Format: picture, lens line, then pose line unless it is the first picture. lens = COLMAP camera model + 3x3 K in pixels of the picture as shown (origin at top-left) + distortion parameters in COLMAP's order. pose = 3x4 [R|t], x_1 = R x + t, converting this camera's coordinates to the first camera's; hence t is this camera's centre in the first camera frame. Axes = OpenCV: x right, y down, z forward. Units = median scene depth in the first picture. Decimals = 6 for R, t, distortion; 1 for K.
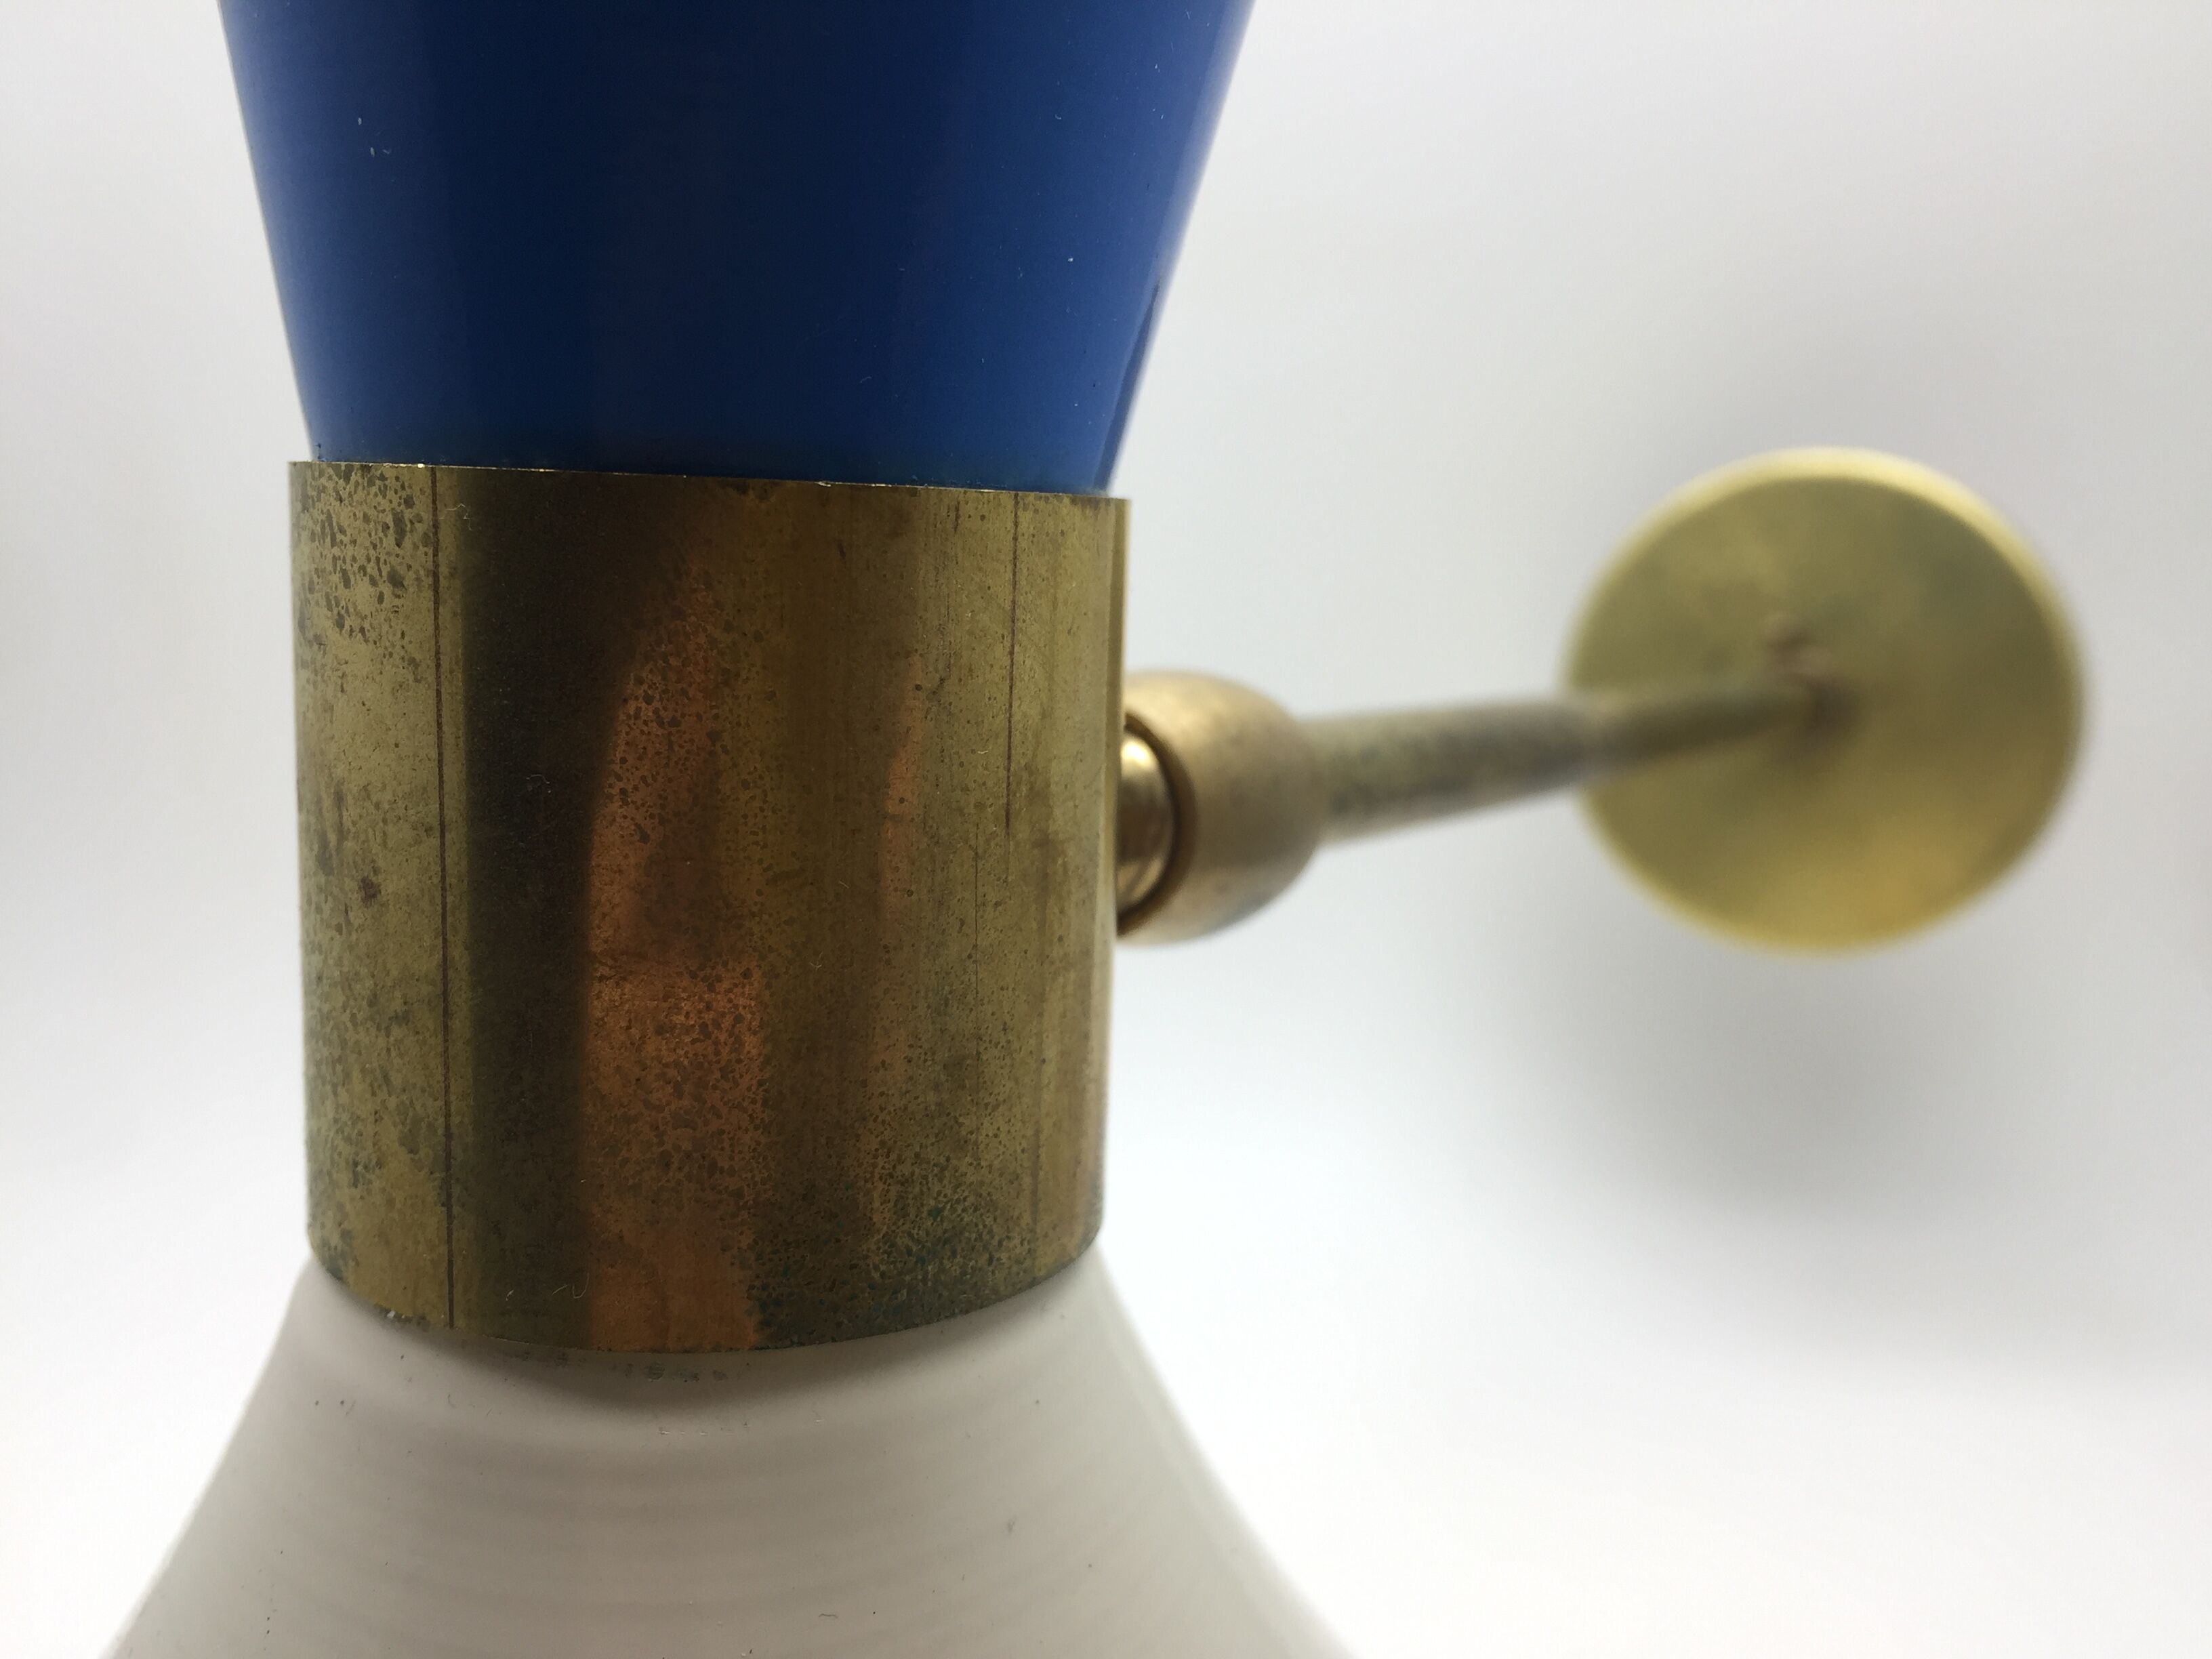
lens RADIAL K [[2014.4, 0, 1107.6], [0, 2014.4, 839.9], [0, 0, 1]] dist [0.033057, 0.000000]
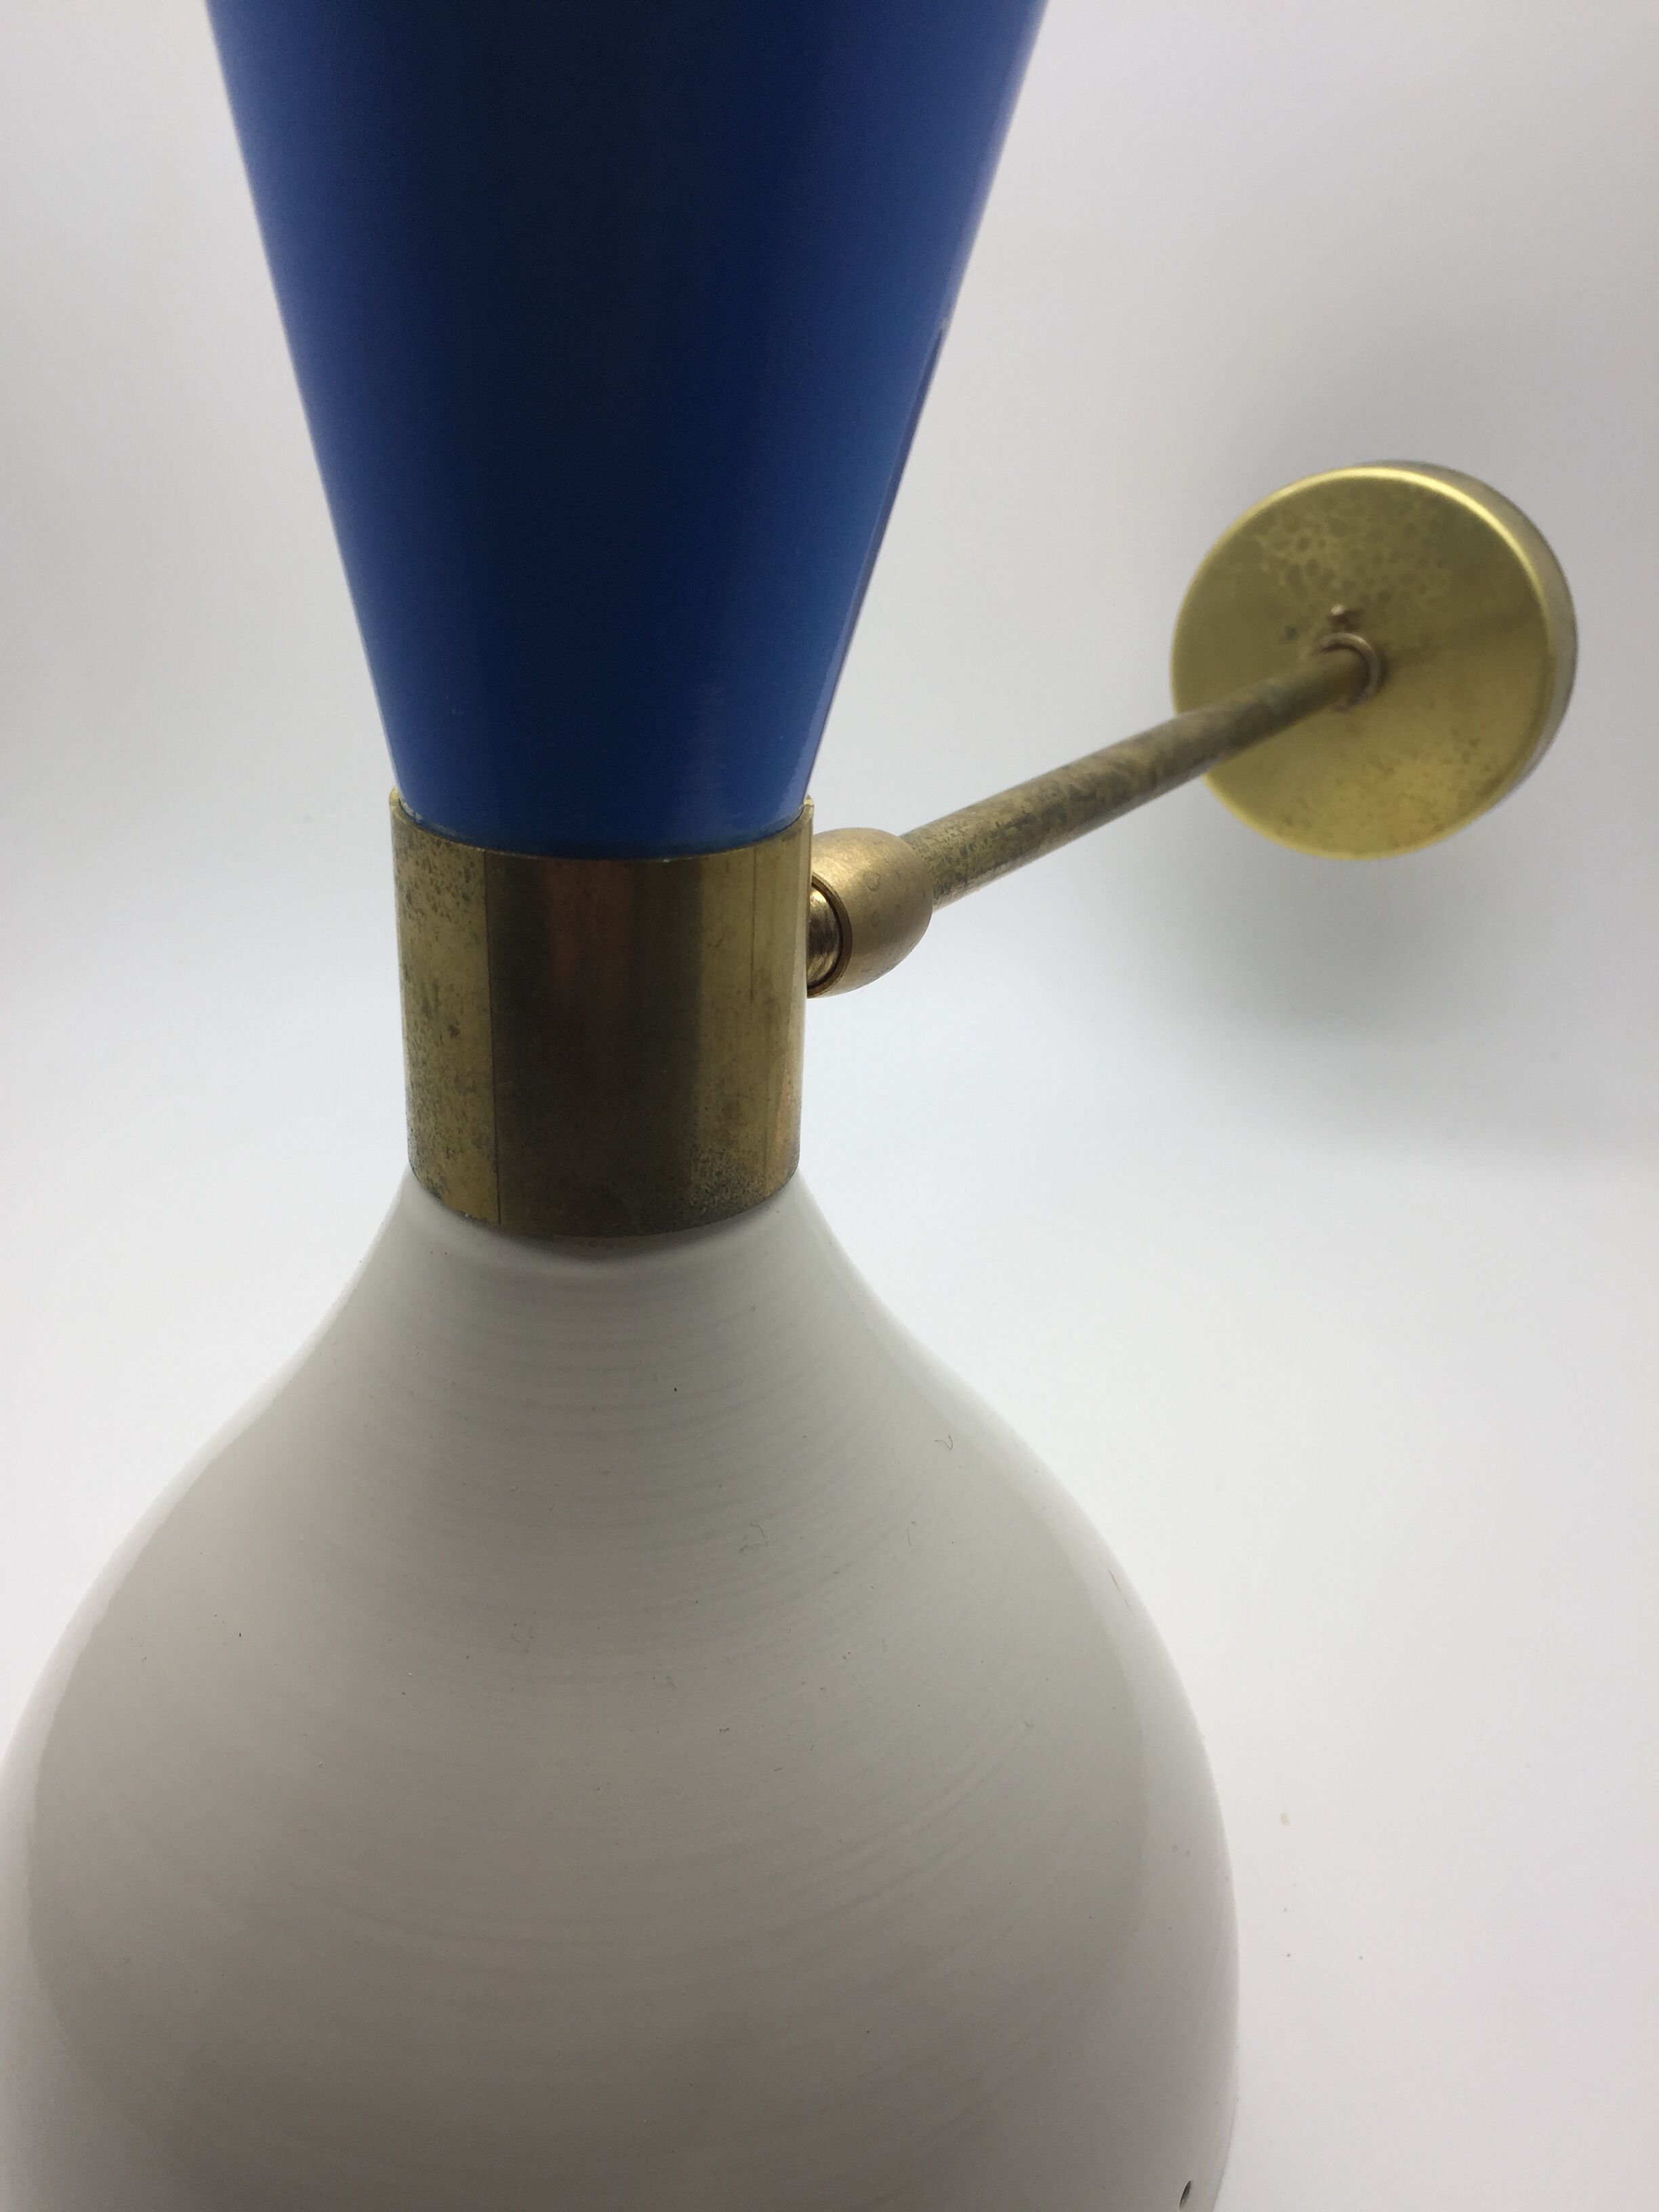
lens RADIAL K [[2014.4, 0, 820.7], [0, 2014.4, 1119.4], [0, 0, 1]] dist [0.033057, 0.000000]
pose [[0.999976, 0.006217, -0.003212, 0.030016], [-0.005085, 0.960910, 0.276813, -0.469120], [0.004808, -0.276790, 0.960918, -1.053711]]
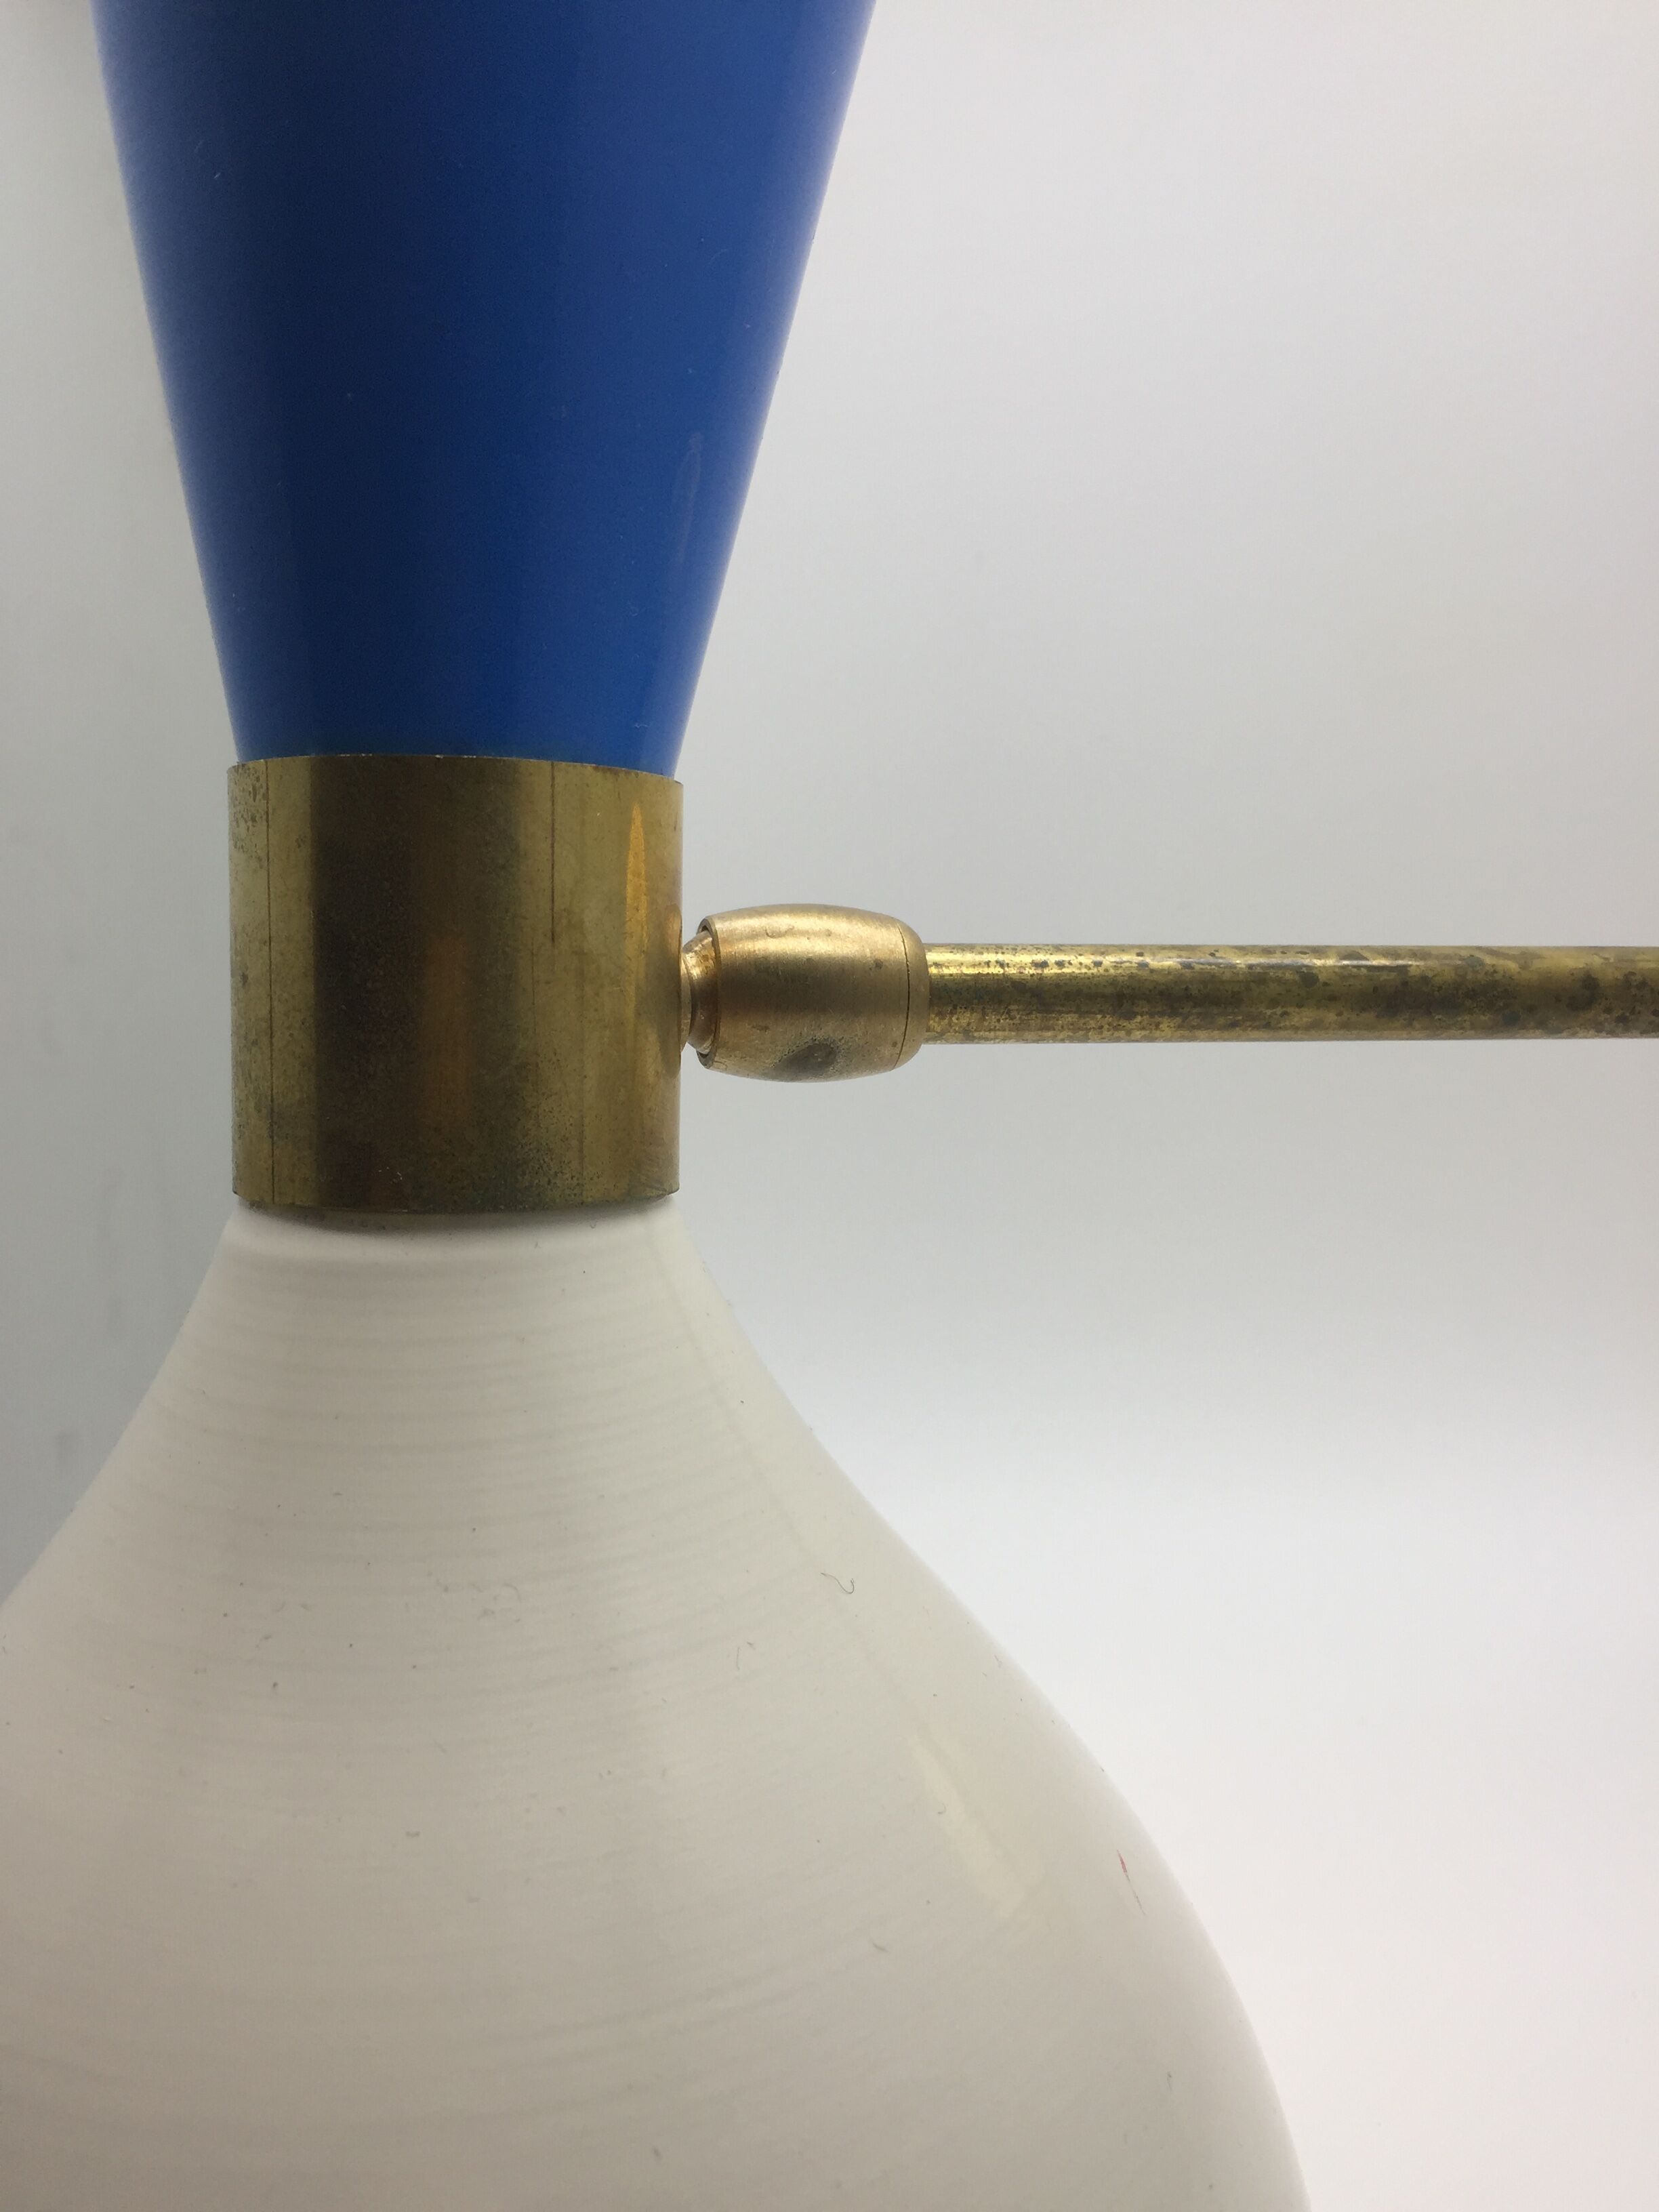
lens RADIAL K [[2014.4, 0, 839.4], [0, 2014.4, 1115.0], [0, 0, 1]] dist [0.033057, 0.000000]
pose [[0.960482, -0.008380, -0.278216, 0.724682], [-0.017792, 0.995654, -0.091412, 0.320600], [0.277773, 0.092750, 0.956159, -0.694649]]
